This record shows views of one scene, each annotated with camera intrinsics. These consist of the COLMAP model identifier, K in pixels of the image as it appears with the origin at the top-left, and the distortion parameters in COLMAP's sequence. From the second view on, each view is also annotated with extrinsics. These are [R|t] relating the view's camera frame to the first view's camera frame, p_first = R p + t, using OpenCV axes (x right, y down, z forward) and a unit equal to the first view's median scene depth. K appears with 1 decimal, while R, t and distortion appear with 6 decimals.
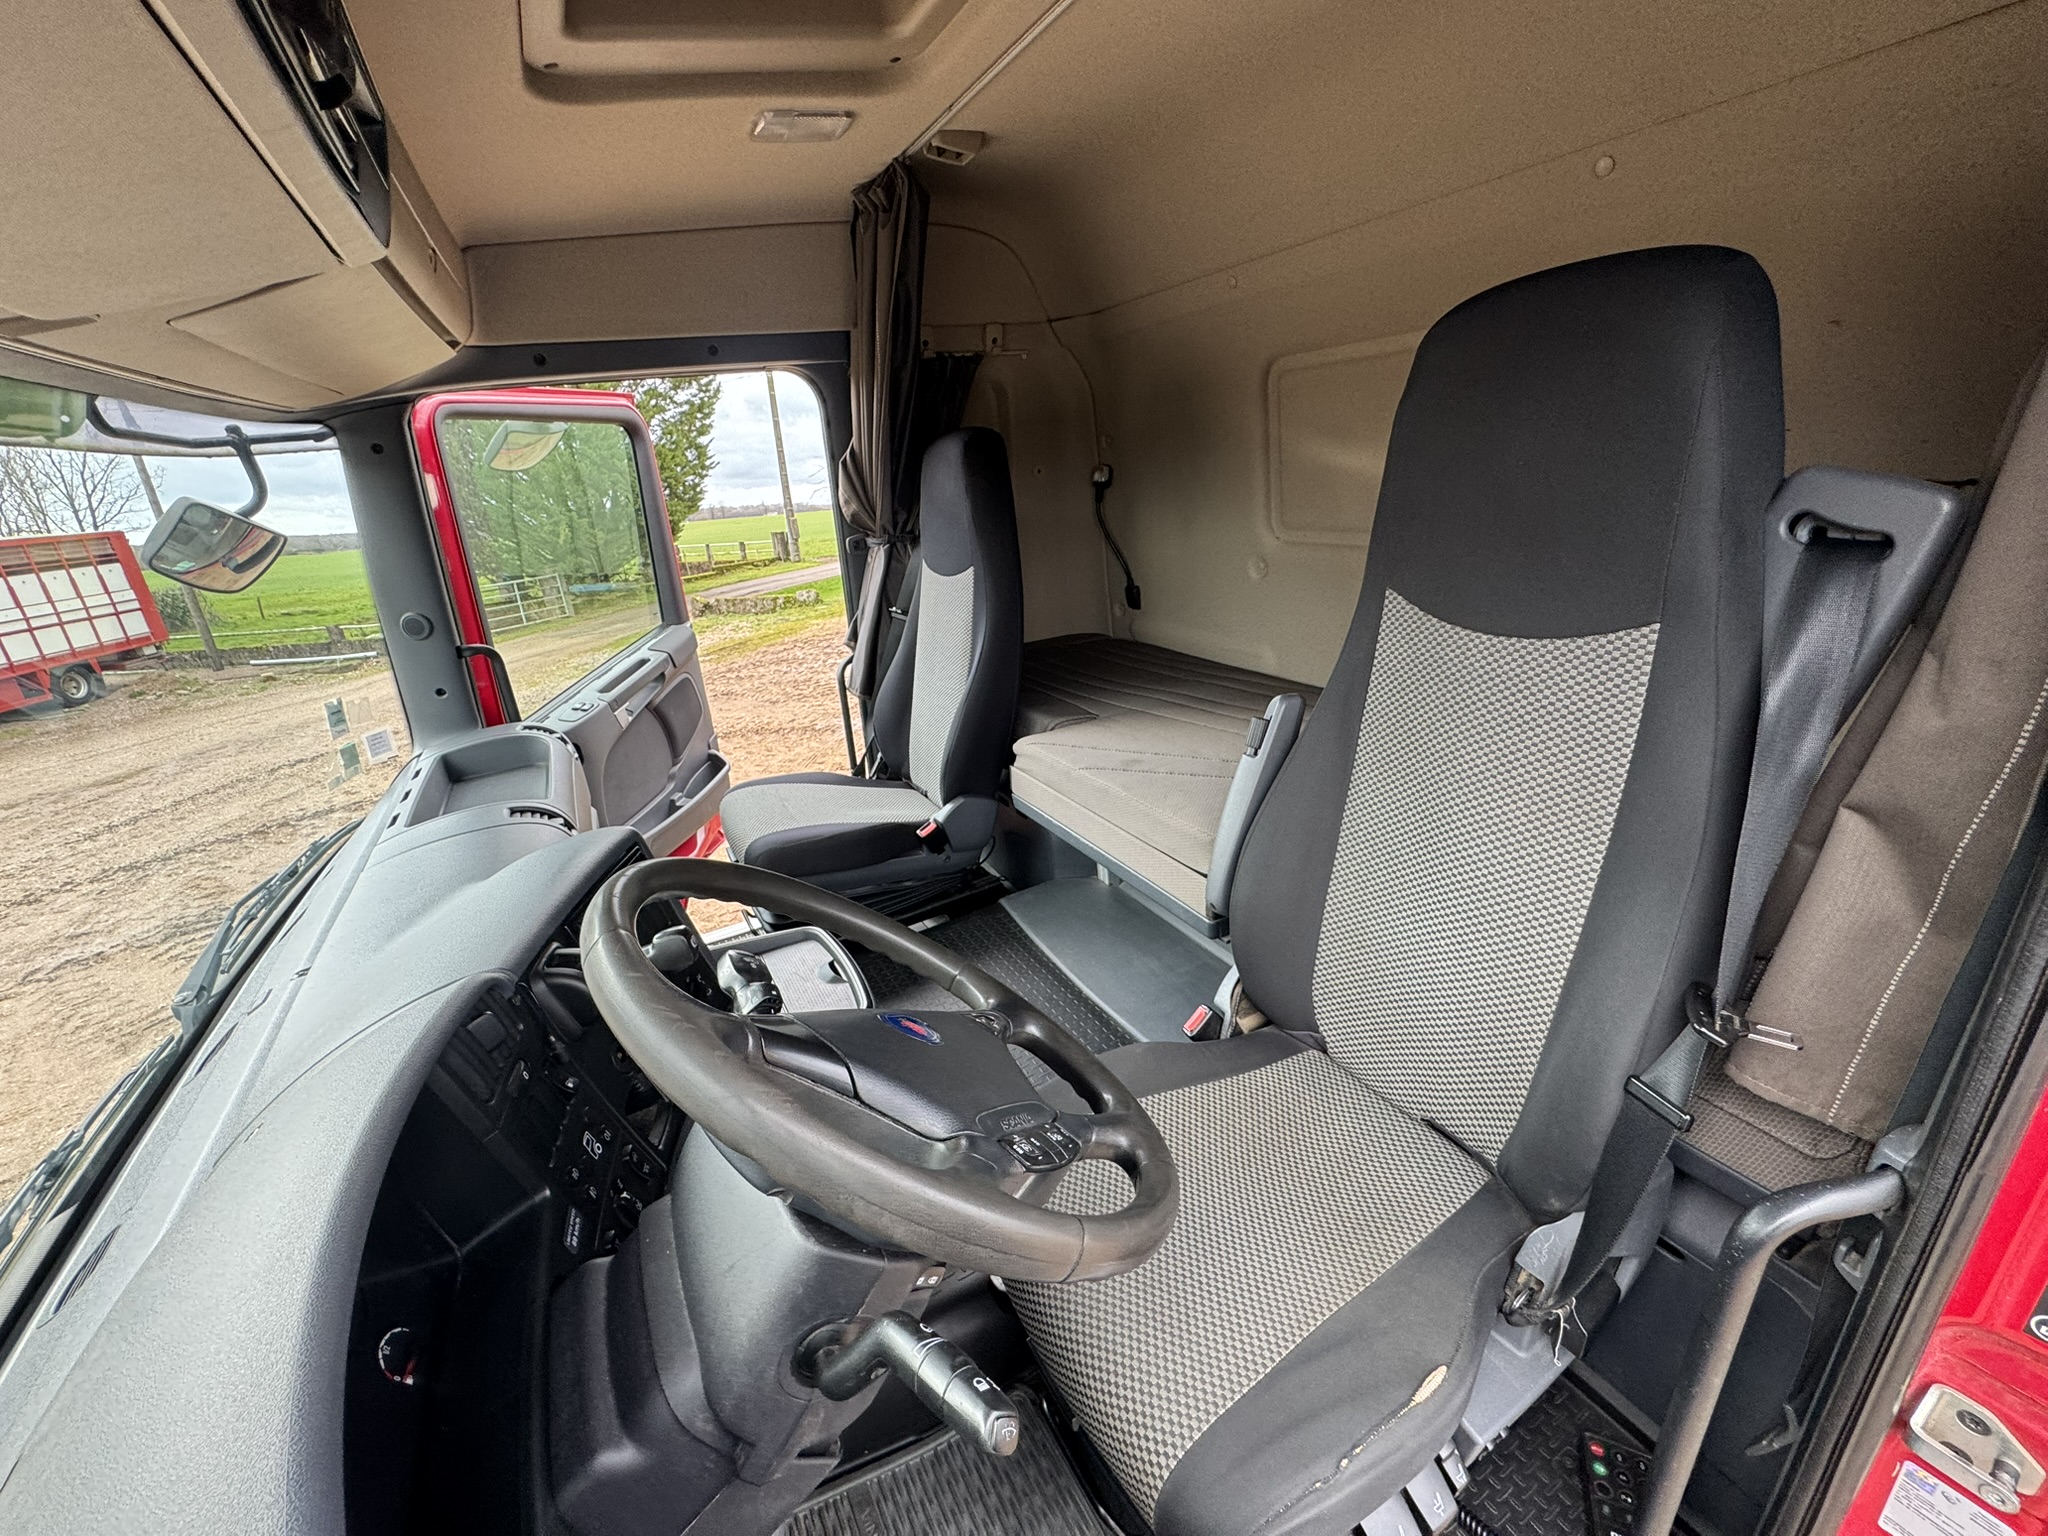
lens RADIAL K [[823.9, 0, 1026.9], [0, 823.9, 766.3], [0, 0, 1]] dist [-0.004269, -0.000518]
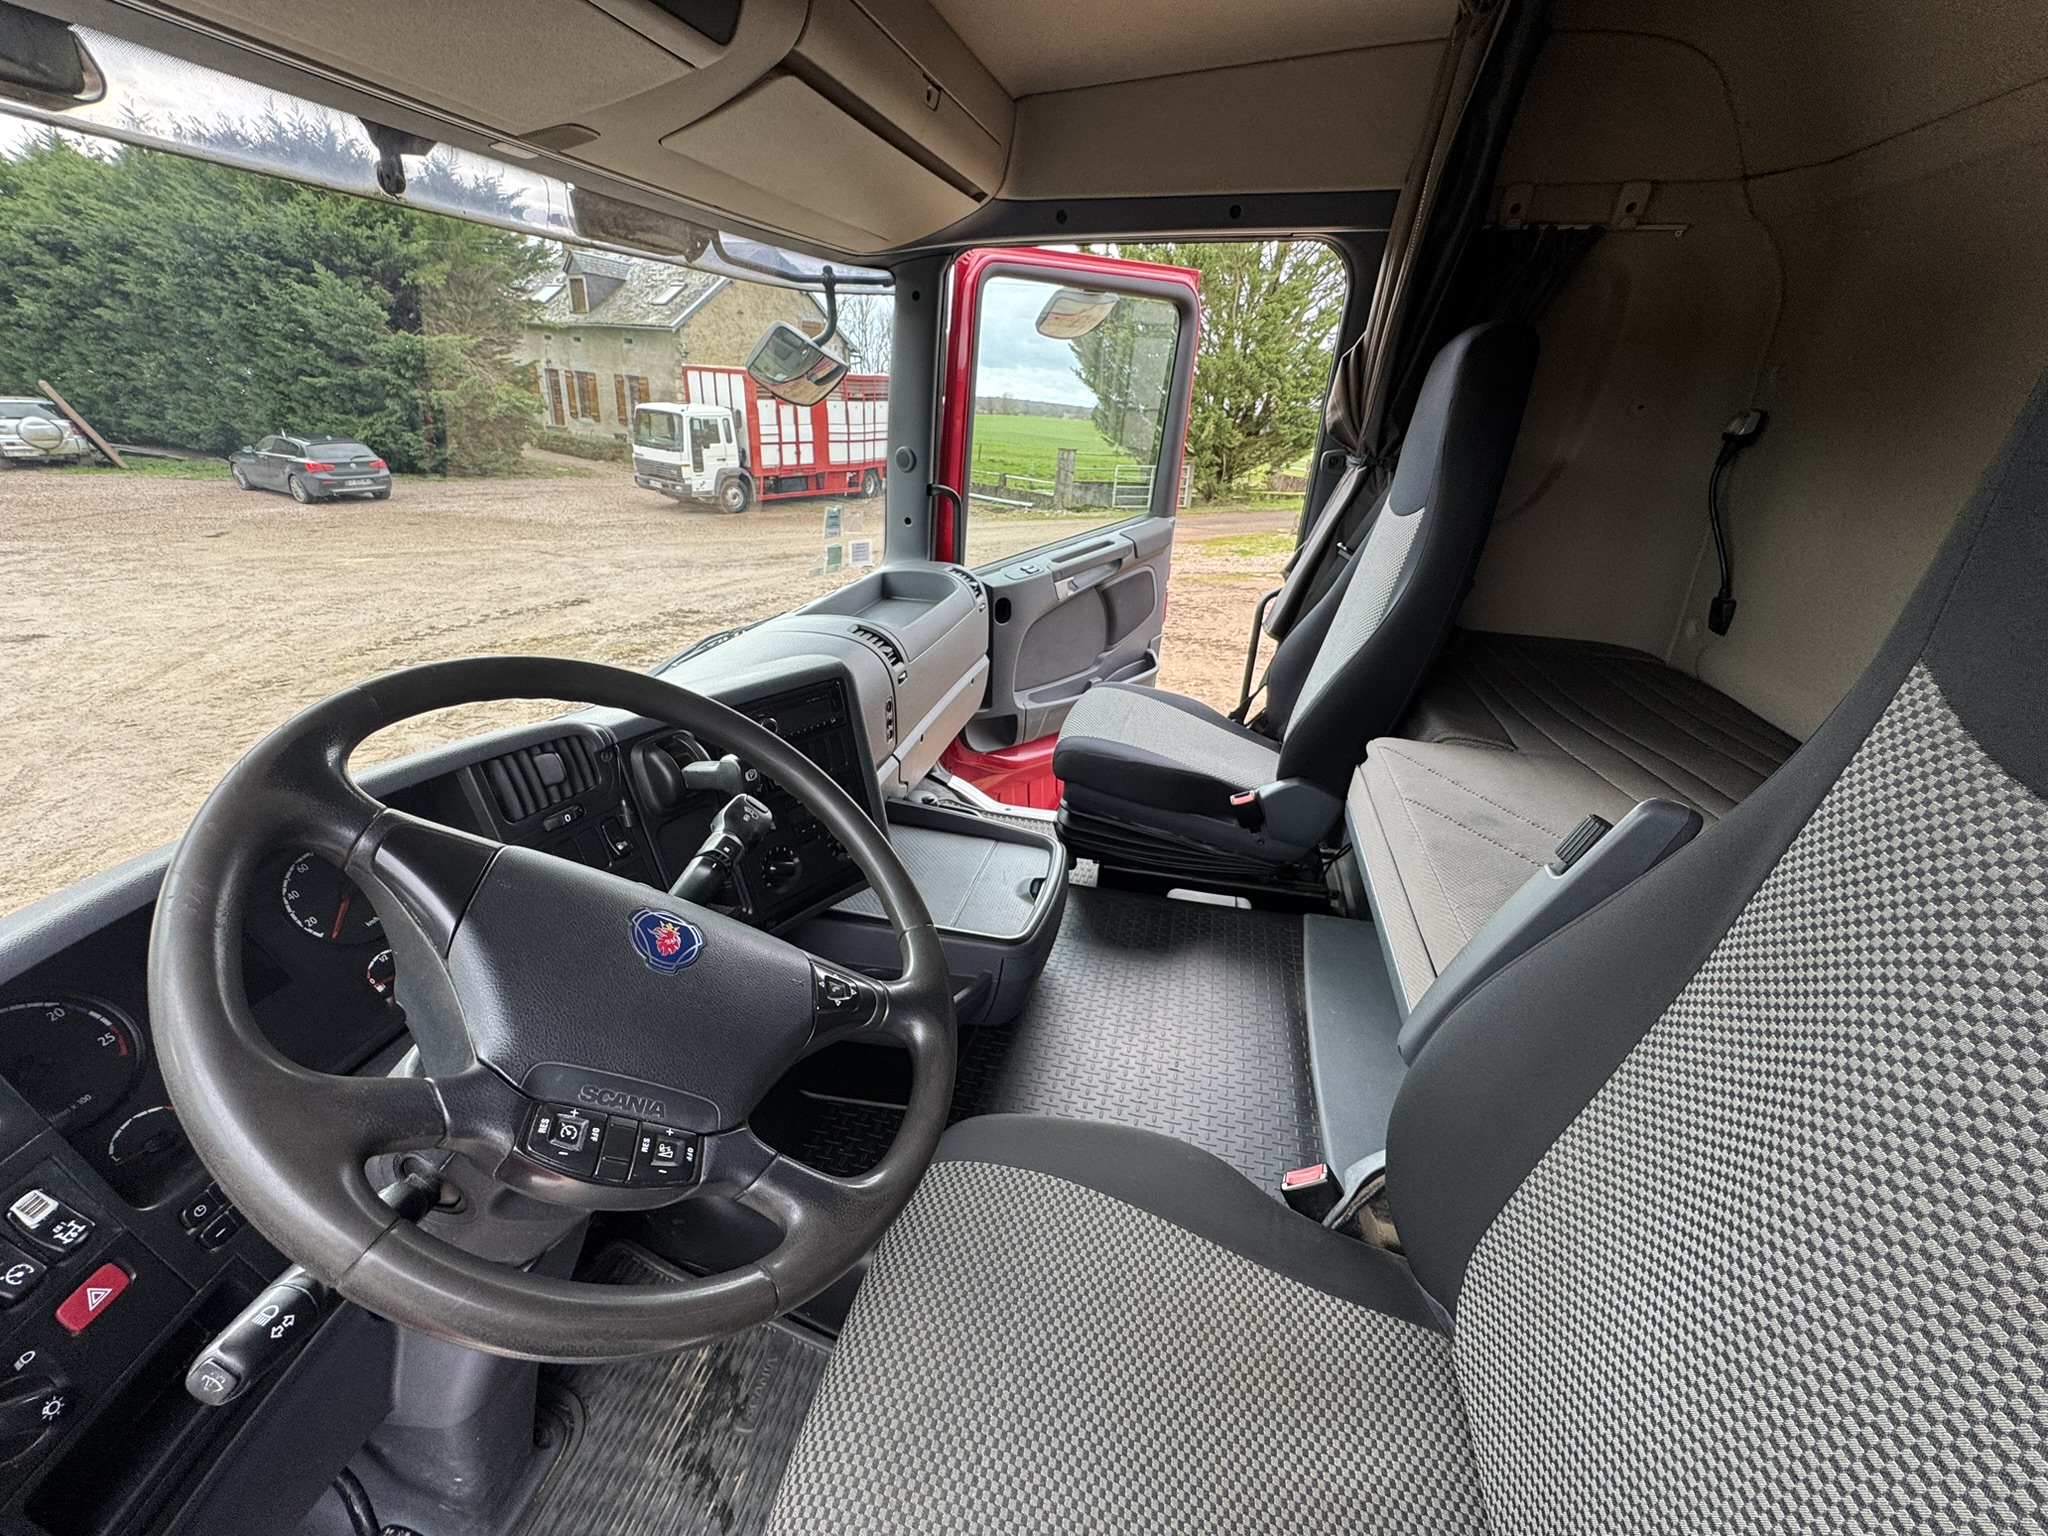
lens RADIAL K [[823.9, 0, 1022.7], [0, 823.9, 767.1], [0, 0, 1]] dist [-0.004269, -0.000518]
pose [[0.738534, 0.376636, -0.559207, 0.174995], [-0.326878, 0.925441, 0.191598, -0.042765], [0.589676, 0.041291, 0.806584, 0.168747]]
